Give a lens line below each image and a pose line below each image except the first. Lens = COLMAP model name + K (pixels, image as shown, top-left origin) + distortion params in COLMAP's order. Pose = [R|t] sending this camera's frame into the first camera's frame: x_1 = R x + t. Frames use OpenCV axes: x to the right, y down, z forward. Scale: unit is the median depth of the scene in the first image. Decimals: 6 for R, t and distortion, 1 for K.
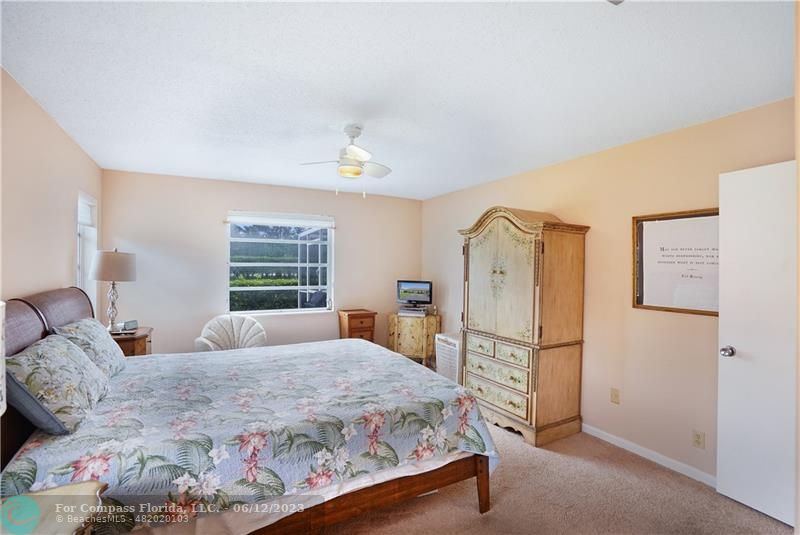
lens RADIAL K [[380.2, 0, 403.4], [0, 380.2, 266.5], [0, 0, 1]] dist [-0.062976, 0.029483]
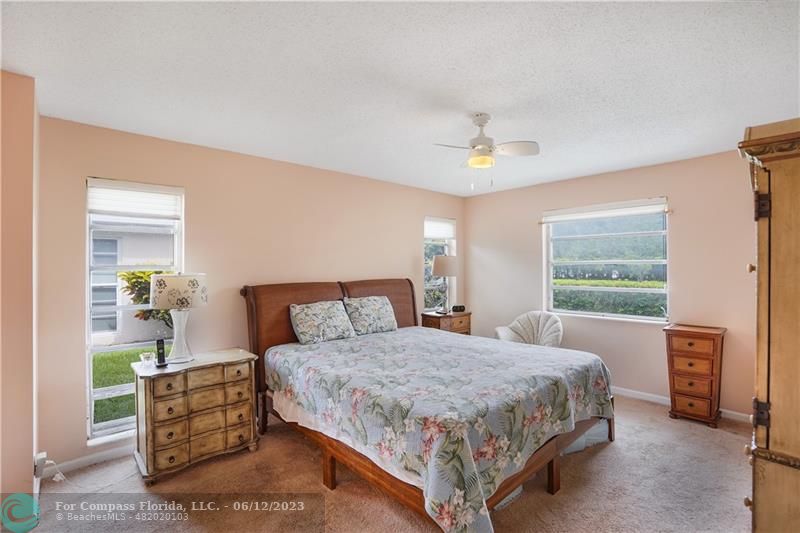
lens RADIAL K [[380.2, 0, 403.4], [0, 380.2, 265.5], [0, 0, 1]] dist [-0.062976, 0.029483]
pose [[0.227585, -0.012078, -0.973683, 0.737972], [0.005989, 0.999922, -0.011003, 0.016126], [0.973740, -0.003327, 0.227639, 0.592397]]
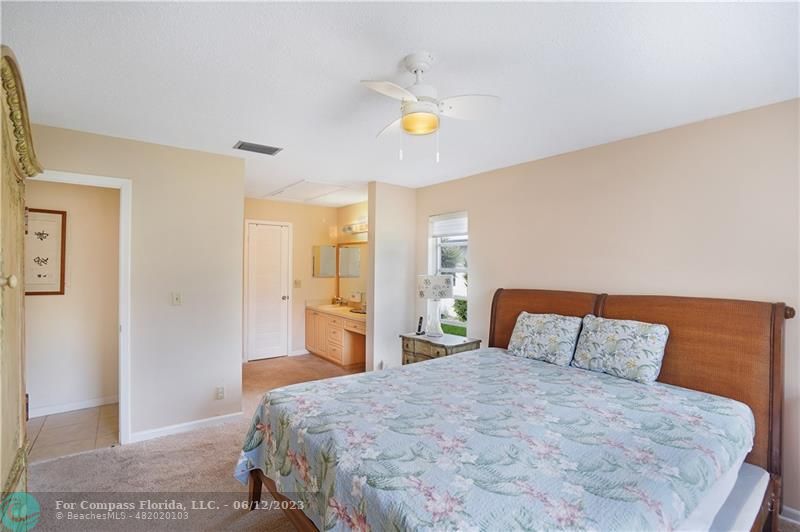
lens RADIAL K [[371.2, 0, 386.3], [0, 371.2, 268.5], [0, 0, 1]] dist [-0.055533, 0.000020]
pose [[-0.992726, -0.021098, -0.118535, -0.011484], [-0.021389, 0.999771, 0.001184, 0.002621], [0.118483, 0.003711, -0.992949, 1.619560]]
